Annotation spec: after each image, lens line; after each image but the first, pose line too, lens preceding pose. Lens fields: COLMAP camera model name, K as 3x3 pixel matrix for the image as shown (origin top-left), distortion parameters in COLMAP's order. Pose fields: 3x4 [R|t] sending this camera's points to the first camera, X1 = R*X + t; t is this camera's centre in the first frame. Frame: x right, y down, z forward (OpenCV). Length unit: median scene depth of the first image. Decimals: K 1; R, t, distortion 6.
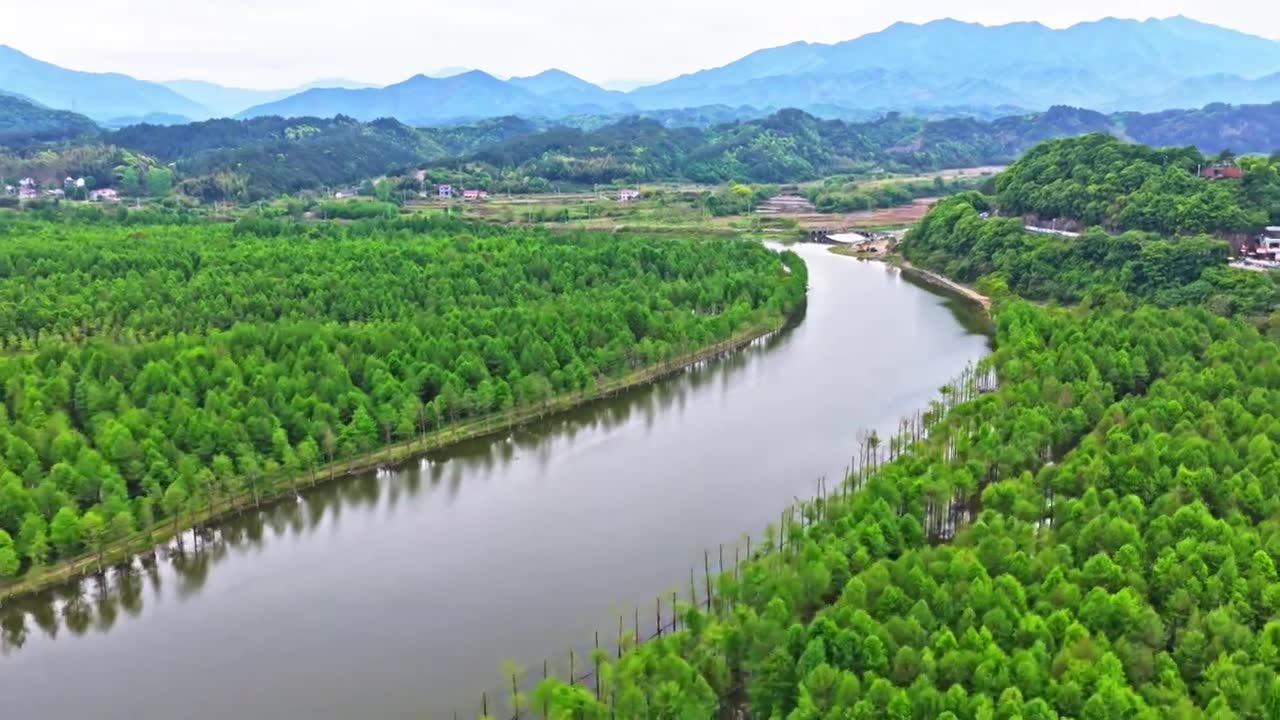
lens RADIAL K [[1092.3, 0, 640.0], [0, 1092.3, 360.0], [0, 0, 1]] dist [-0.012030, 0.043030]
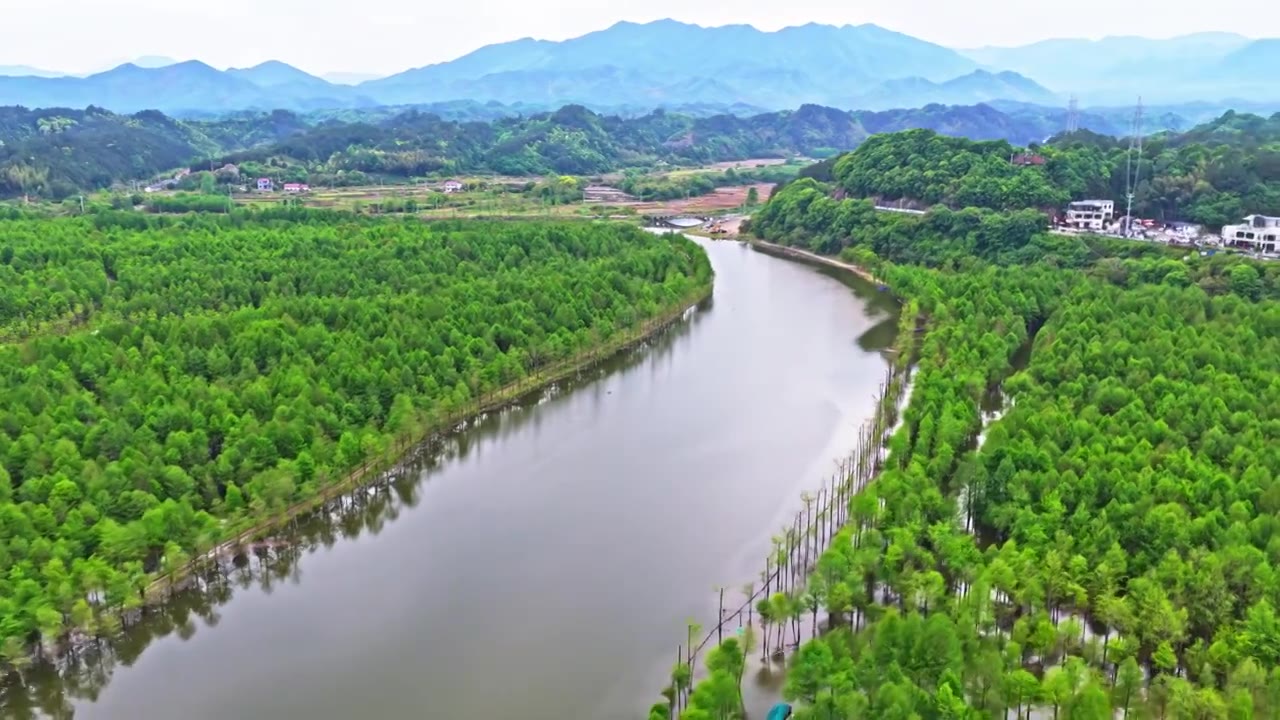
lens RADIAL K [[1092.3, 0, 640.0], [0, 1092.3, 360.0], [0, 0, 1]] dist [-0.012030, 0.043030]
pose [[0.969445, -0.046543, 0.240853, -0.126521], [0.045609, 0.998915, 0.009450, 0.015098], [-0.241032, 0.001824, 0.970516, -0.064040]]
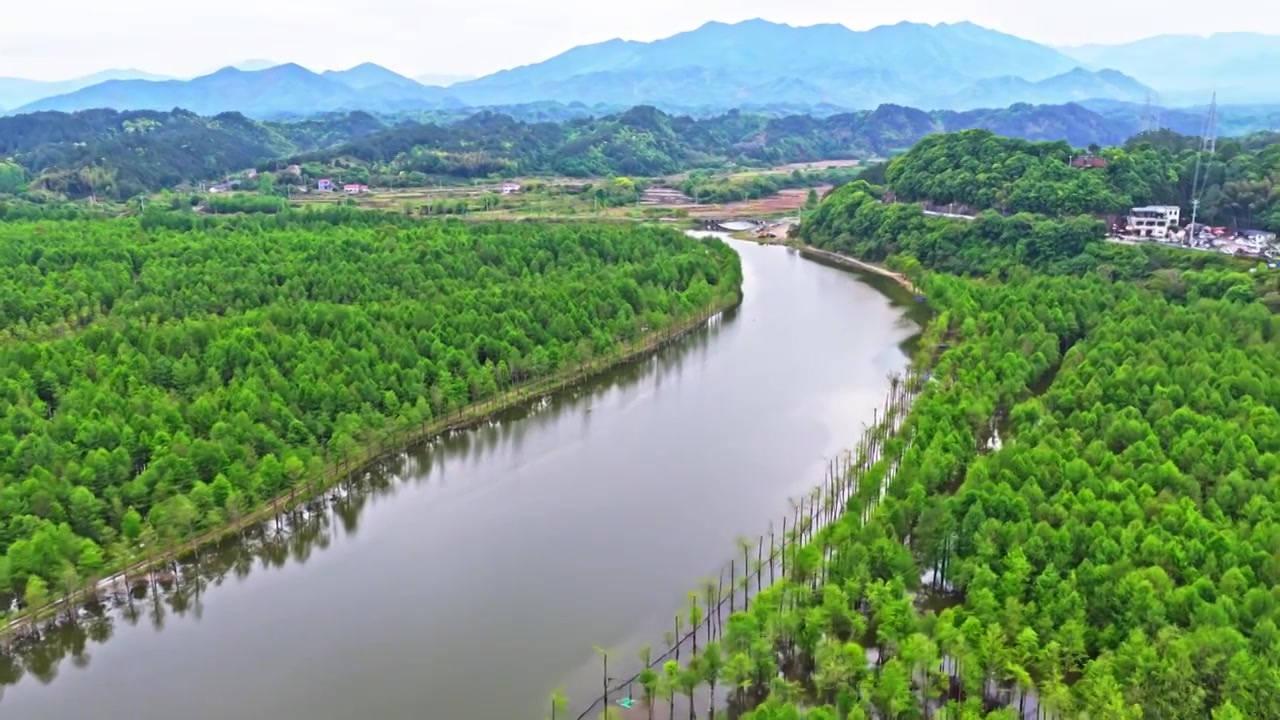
lens RADIAL K [[1092.3, 0, 640.0], [0, 1092.3, 360.0], [0, 0, 1]] dist [-0.012030, 0.043030]
pose [[0.986145, -0.031037, 0.162955, -0.083407], [0.030483, 0.999518, 0.005896, 0.010932], [-0.163060, -0.000847, 0.986616, -0.045641]]
